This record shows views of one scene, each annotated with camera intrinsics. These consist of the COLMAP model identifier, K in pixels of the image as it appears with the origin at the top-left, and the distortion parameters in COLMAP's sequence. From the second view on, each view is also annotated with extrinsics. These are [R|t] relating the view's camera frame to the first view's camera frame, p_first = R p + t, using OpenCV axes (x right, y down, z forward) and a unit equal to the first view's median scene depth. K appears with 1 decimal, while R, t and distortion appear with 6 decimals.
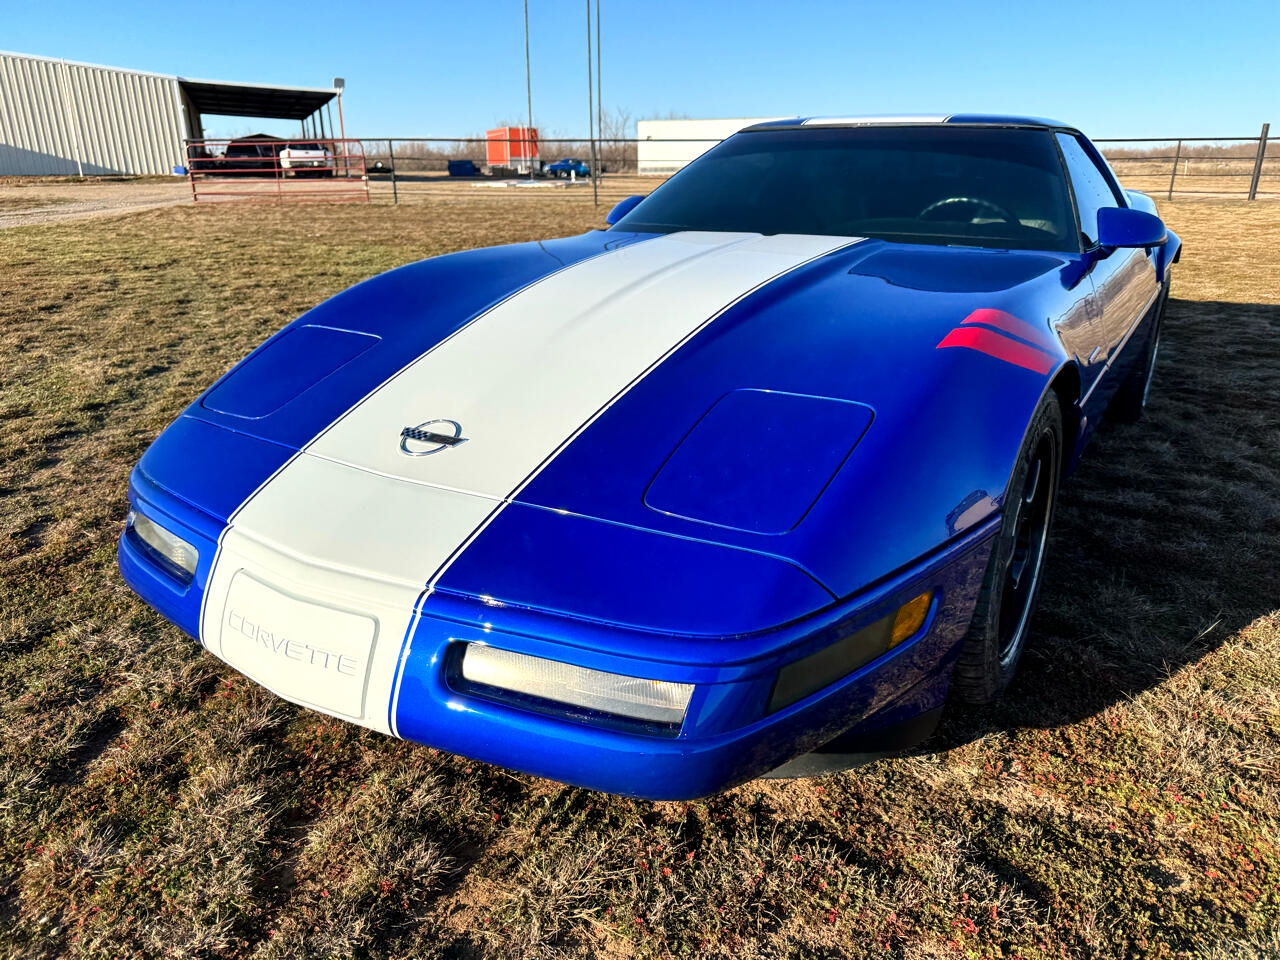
lens RADIAL K [[935.6, 0, 637.3], [0, 935.6, 488.1], [0, 0, 1]] dist [-0.001959, -0.006882]
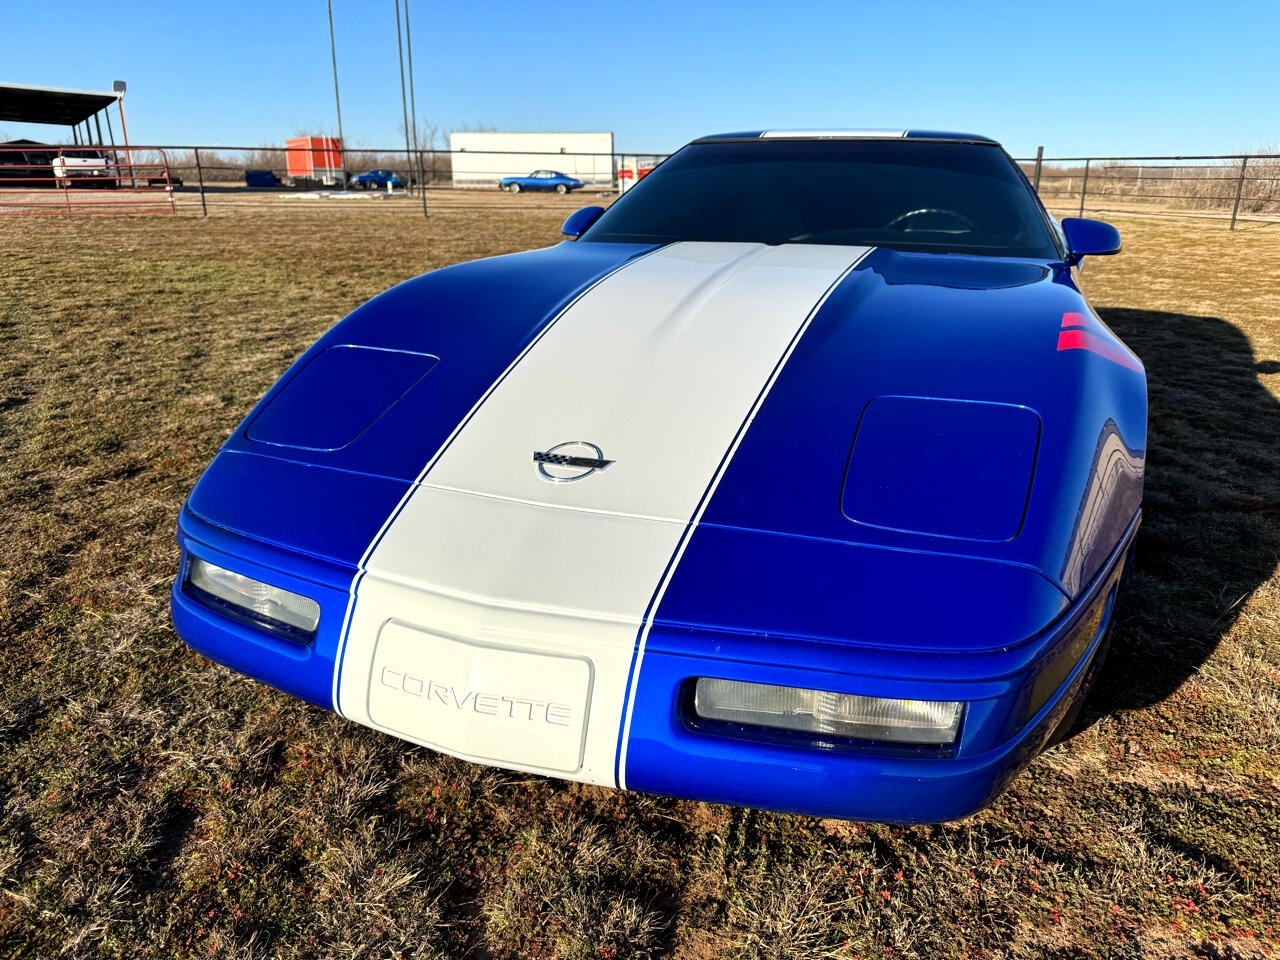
lens RADIAL K [[943.6, 0, 637.5], [0, 943.6, 476.3], [0, 0, 1]] dist [-0.003307, -0.006923]
pose [[0.979807, -0.053182, 0.192741, -0.325137], [0.058142, 0.998105, -0.020162, -0.015512], [-0.191303, 0.030961, 0.981043, 0.064690]]
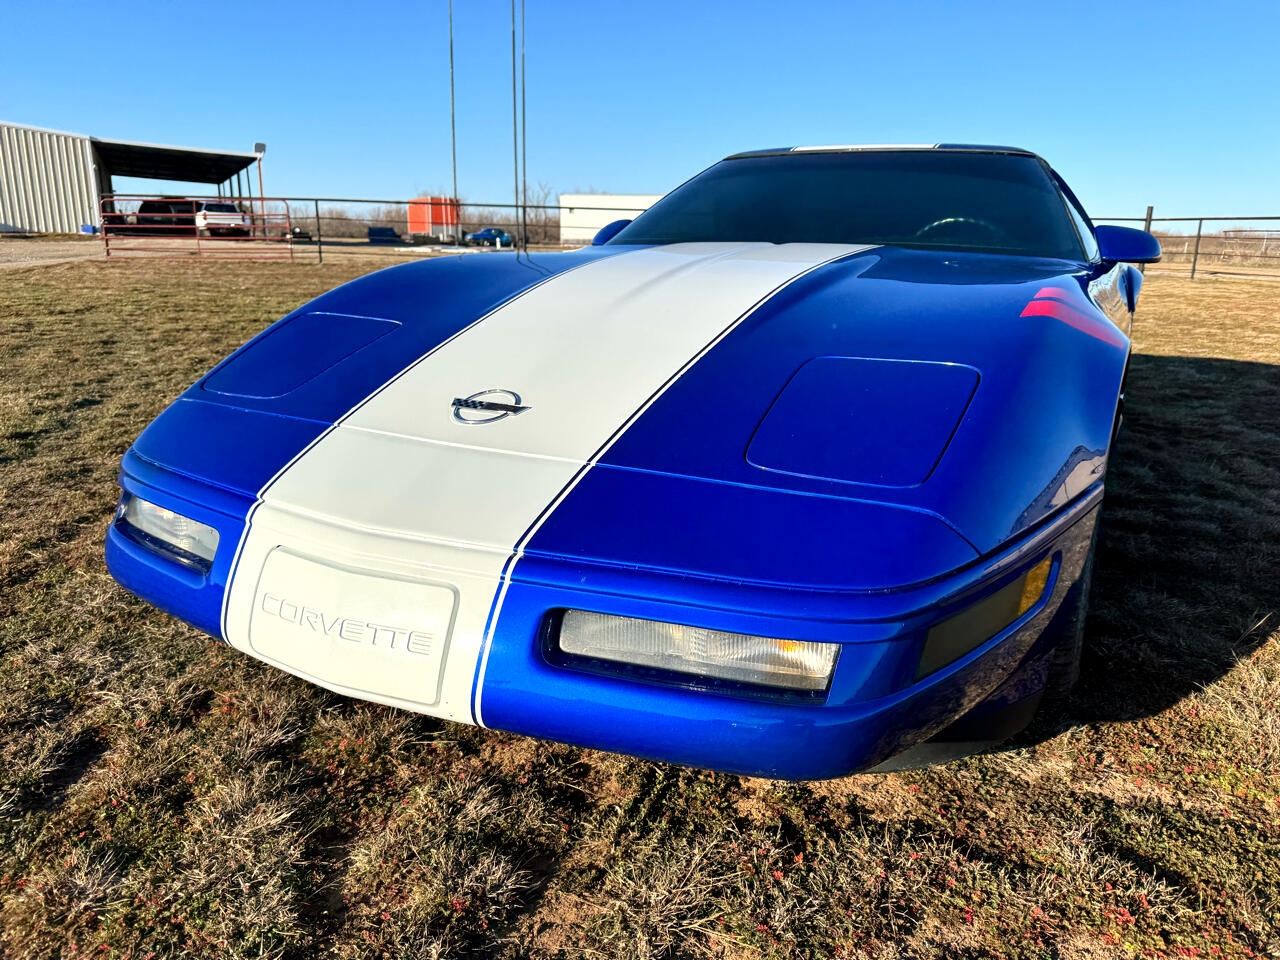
lens RADIAL K [[939.8, 0, 643.3], [0, 939.8, 479.0], [0, 0, 1]] dist [-0.005850, -0.002509]
pose [[0.995470, -0.000385, 0.095074, -0.150953], [0.008506, 0.996342, -0.085030, 0.093551], [-0.094693, 0.085453, 0.991832, 0.084126]]
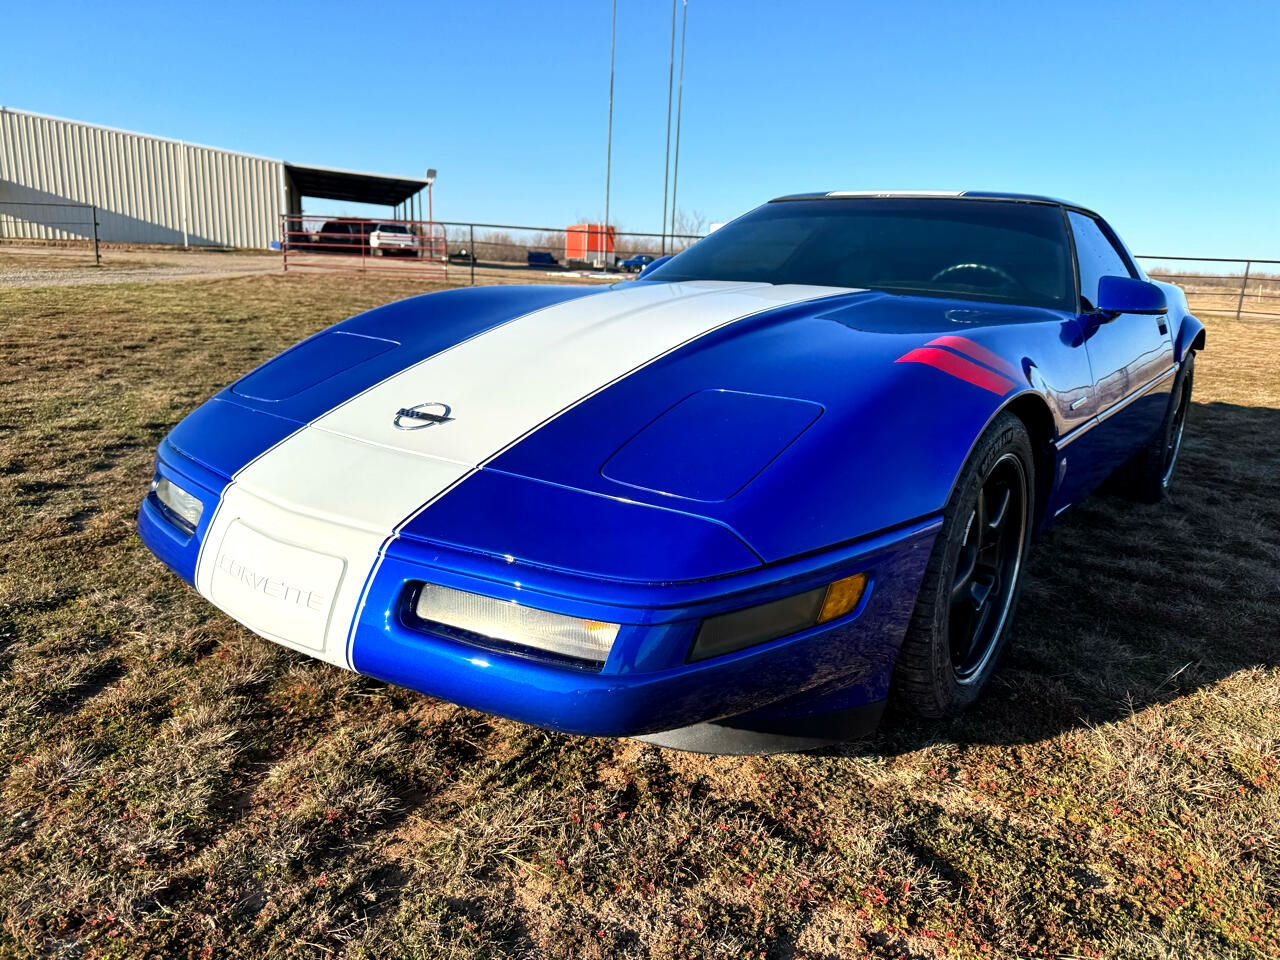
lens RADIAL K [[935.6, 0, 637.3], [0, 935.6, 488.1], [0, 0, 1]] dist [-0.001959, -0.006882]
pose [[0.995687, 0.066456, -0.064743, 0.100749], [-0.072522, 0.992700, -0.096366, 0.112408], [0.057867, 0.100646, 0.993238, -0.057642]]
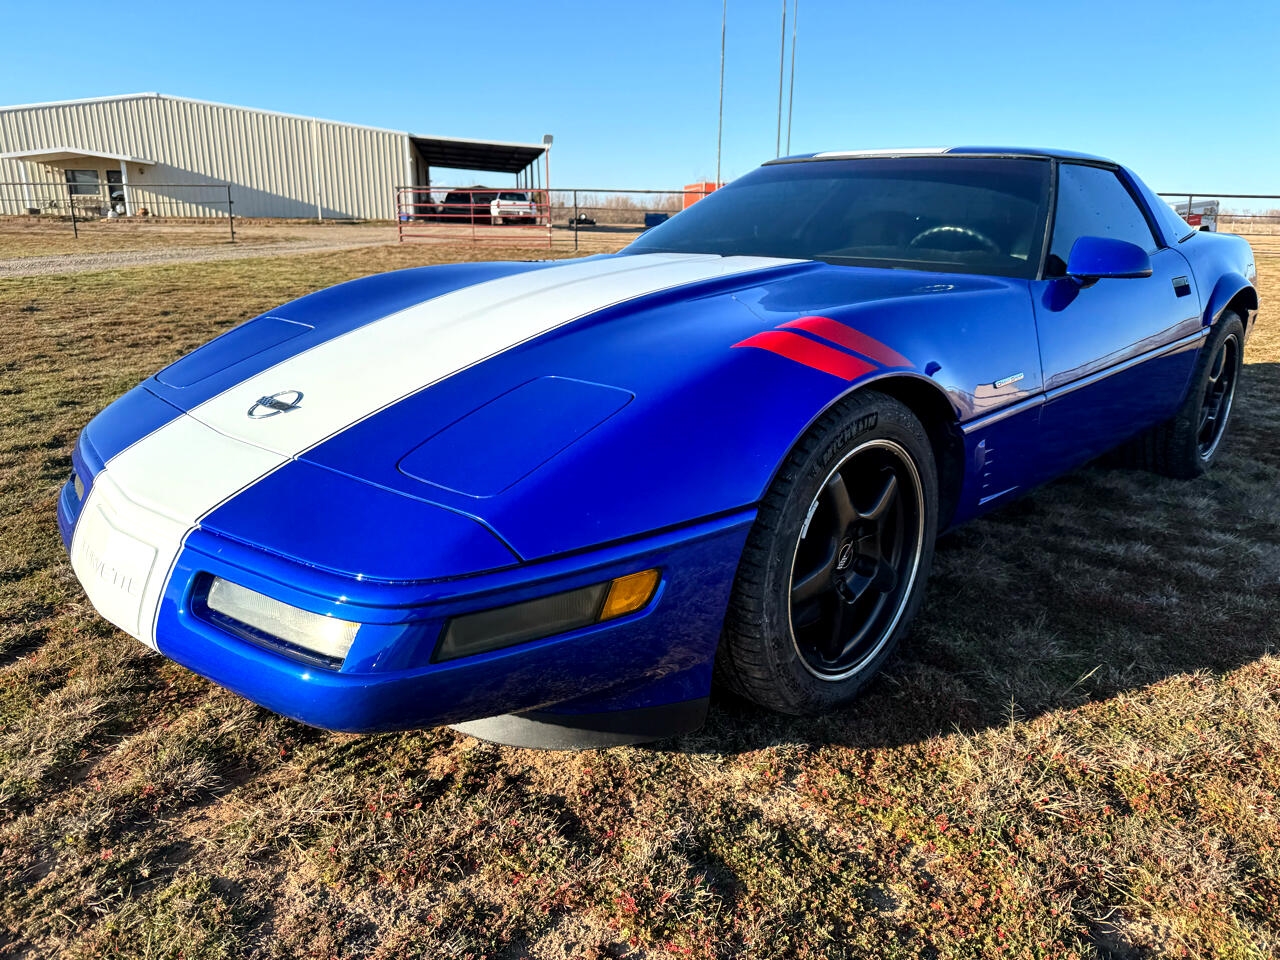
lens RADIAL K [[930.1, 0, 638.4], [0, 930.1, 479.6], [0, 0, 1]] dist [0.019878, -0.038664]
pose [[0.977173, 0.073407, -0.199358, 0.411812], [-0.085553, 0.994923, -0.053003, 0.055637], [0.194455, 0.068849, 0.978492, 0.002193]]
